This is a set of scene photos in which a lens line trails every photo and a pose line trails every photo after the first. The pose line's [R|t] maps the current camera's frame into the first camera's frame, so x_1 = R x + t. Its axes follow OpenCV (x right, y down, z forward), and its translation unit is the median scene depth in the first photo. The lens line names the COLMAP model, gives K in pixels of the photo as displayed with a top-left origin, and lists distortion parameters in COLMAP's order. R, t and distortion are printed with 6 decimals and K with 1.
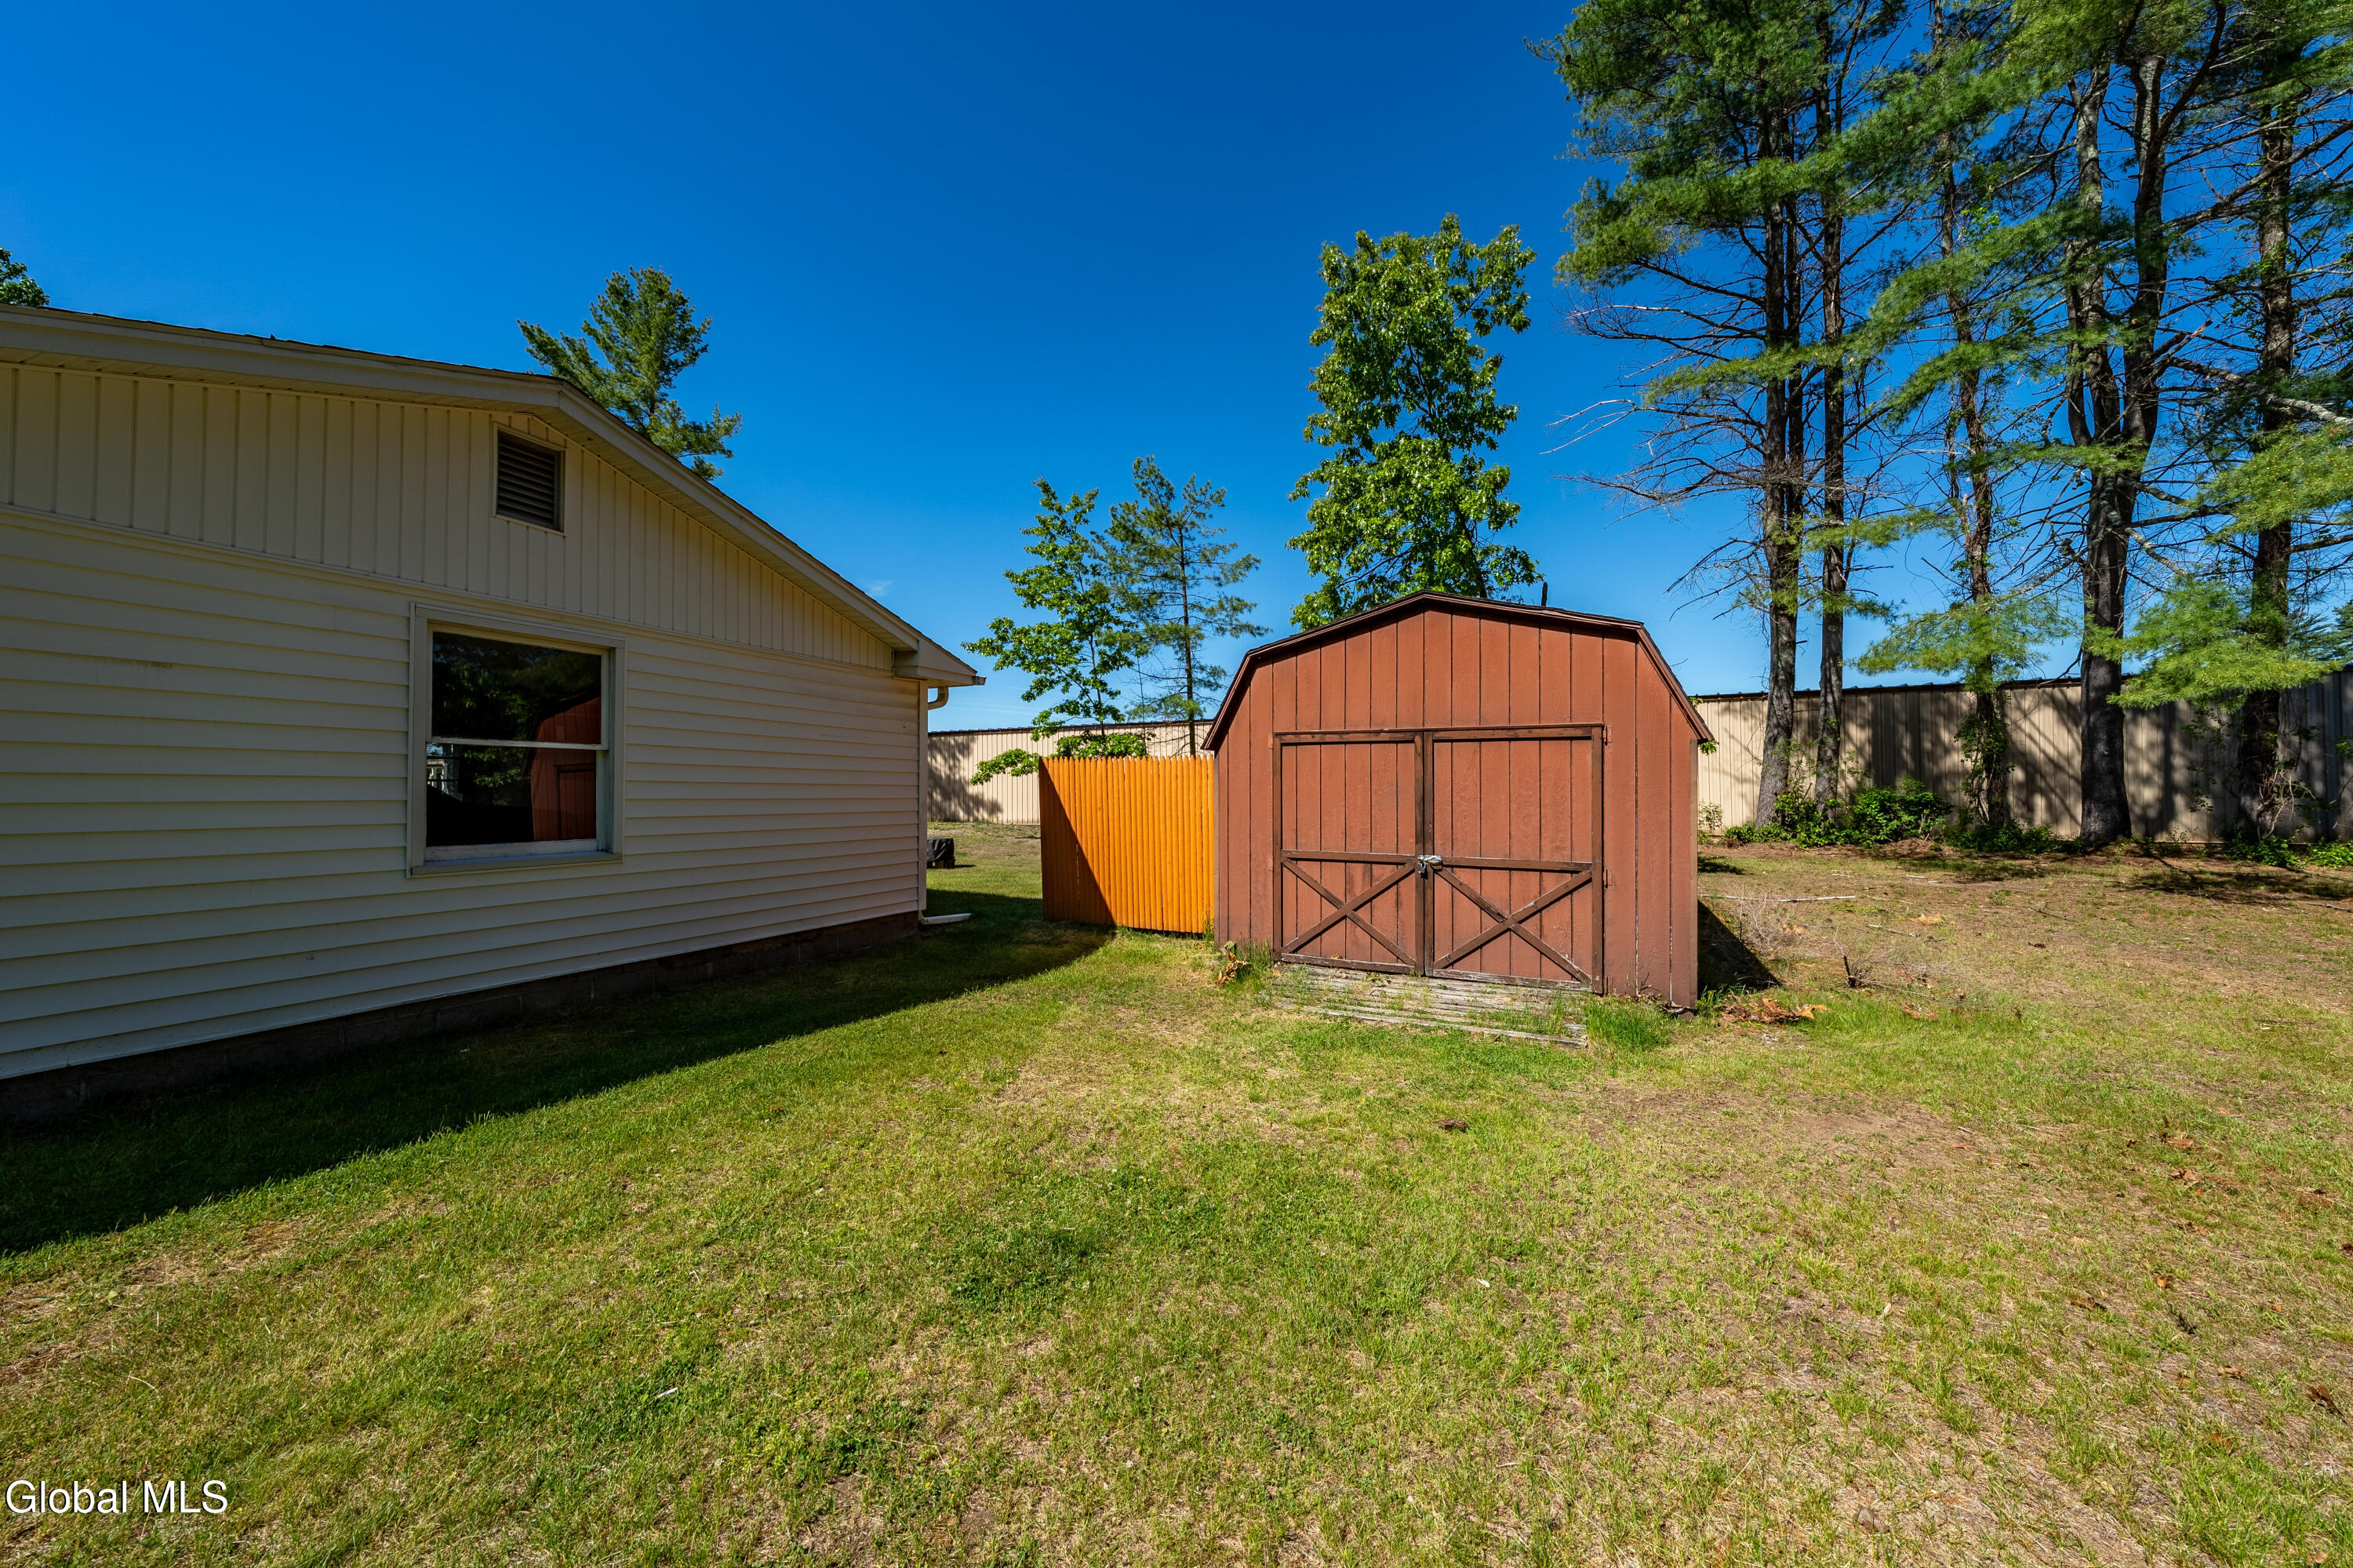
lens RADIAL K [[813.2, 0, 1176.5], [0, 813.2, 784.0], [0, 0, 1]] dist [0.010610, -0.000022]
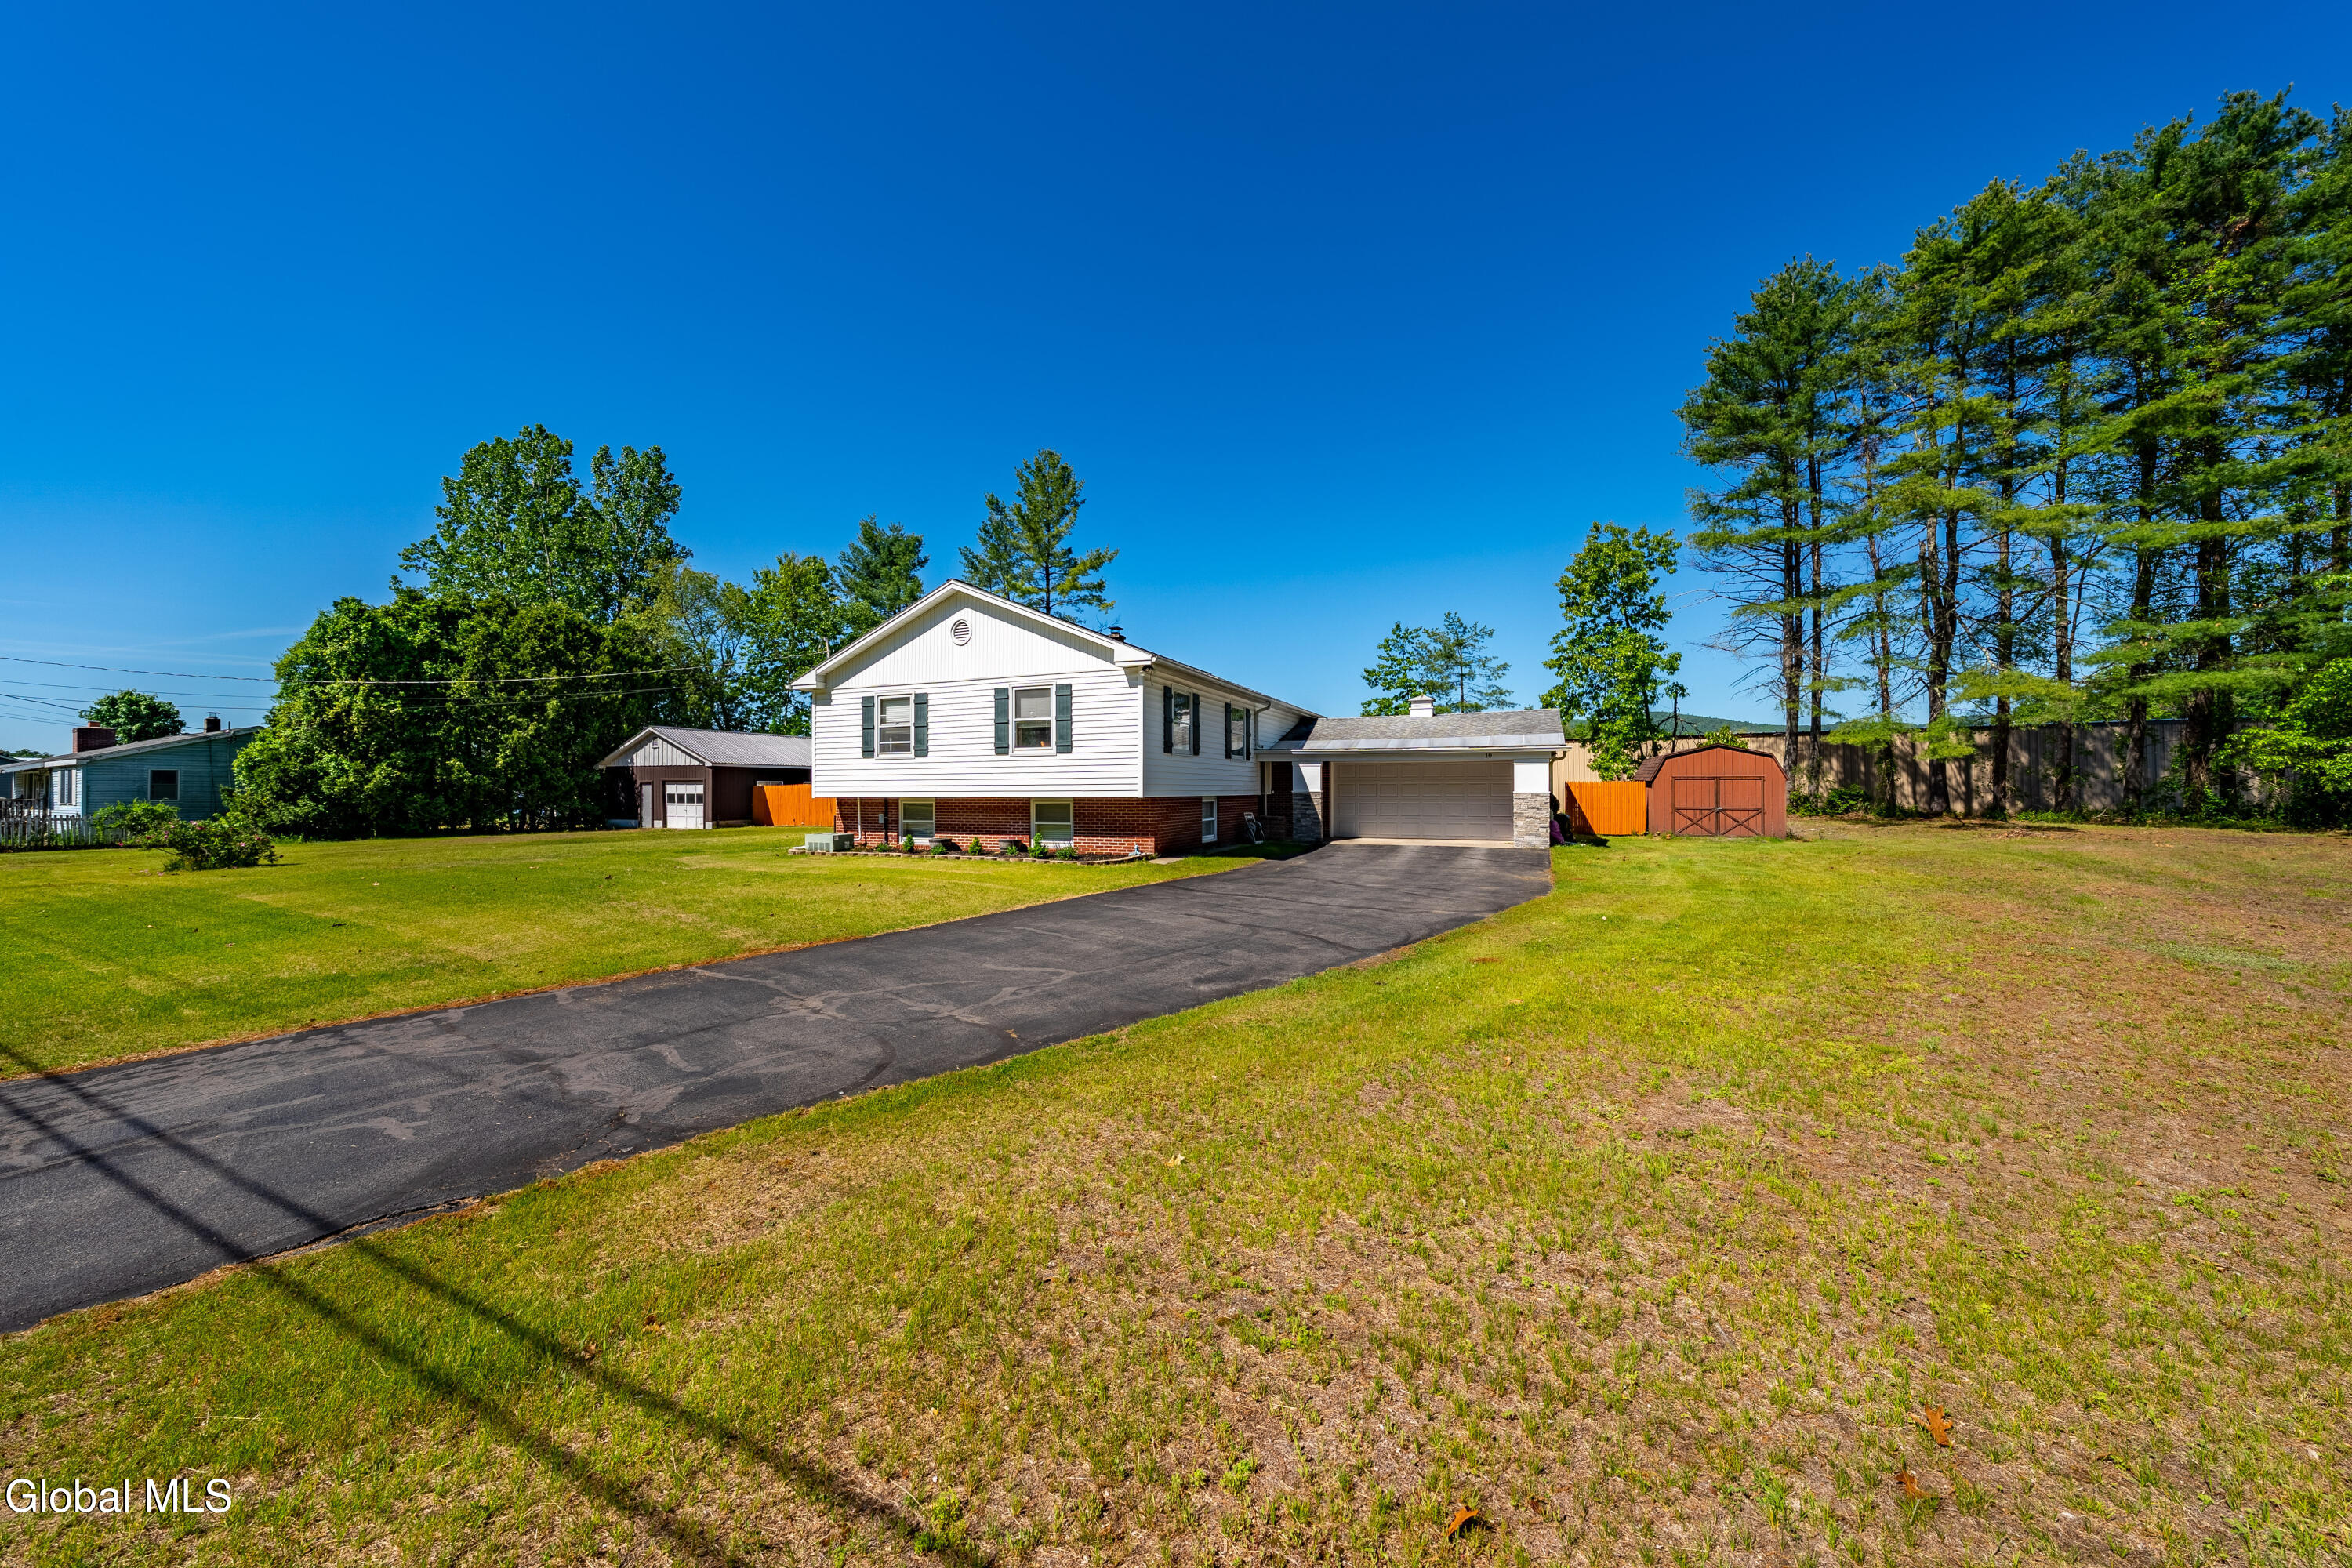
lens RADIAL K [[817.7, 0, 1176.0], [0, 817.7, 784.0], [0, 0, 1]] dist [-0.001810, -0.000355]
pose [[0.999959, -0.007609, 0.004915, -0.884692], [0.007596, 0.999967, 0.002721, -0.022300], [-0.004935, -0.002683, 0.999984, -1.122920]]
